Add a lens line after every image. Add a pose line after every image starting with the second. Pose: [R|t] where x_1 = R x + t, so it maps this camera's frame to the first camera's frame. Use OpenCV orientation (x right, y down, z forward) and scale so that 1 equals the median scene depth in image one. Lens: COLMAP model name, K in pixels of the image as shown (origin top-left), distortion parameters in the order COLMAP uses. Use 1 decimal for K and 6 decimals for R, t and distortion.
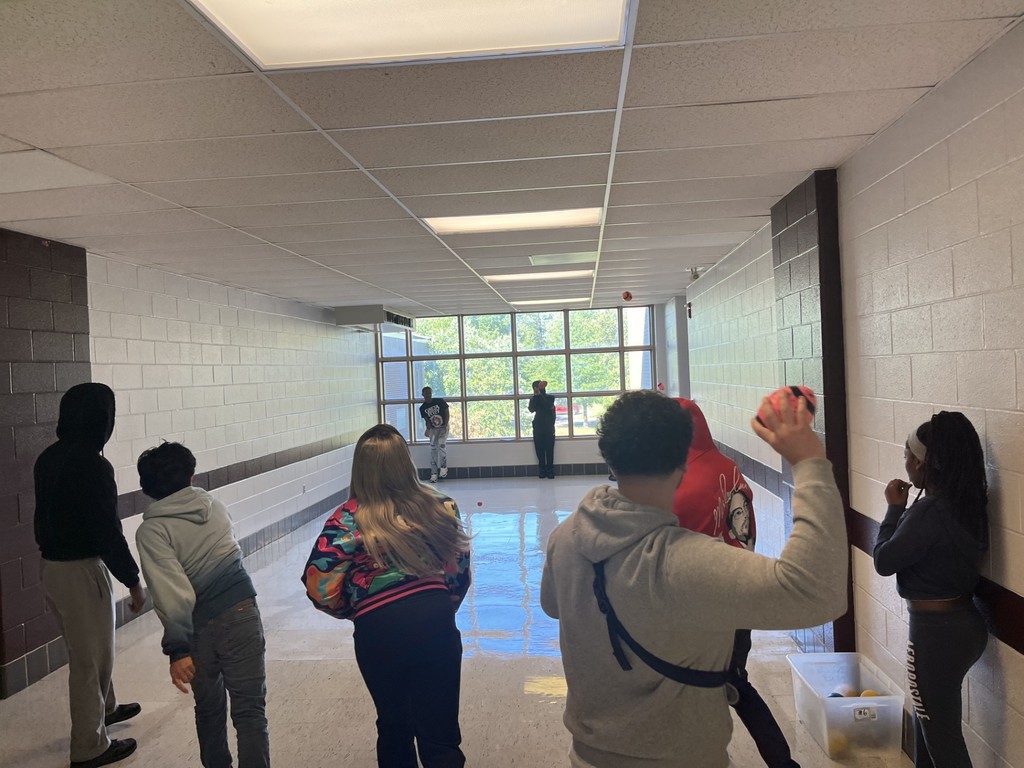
lens RADIAL K [[860.9, 0, 512.0], [0, 860.9, 384.0], [0, 0, 1]] dist [0.084452, -0.095673]
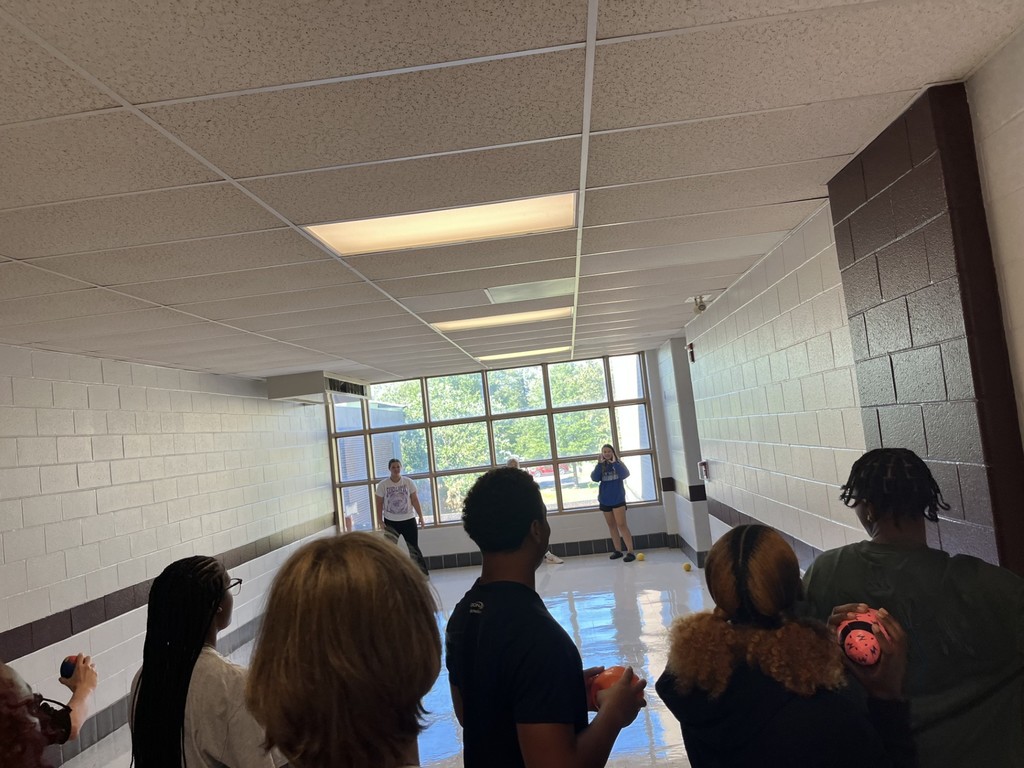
lens RADIAL K [[860.9, 0, 512.0], [0, 860.9, 384.0], [0, 0, 1]] dist [0.084452, -0.095673]
pose [[0.997669, -0.065634, 0.018684, 0.013381], [0.066797, 0.995274, -0.070477, -0.006966], [-0.013970, 0.071561, 0.997338, 0.143905]]
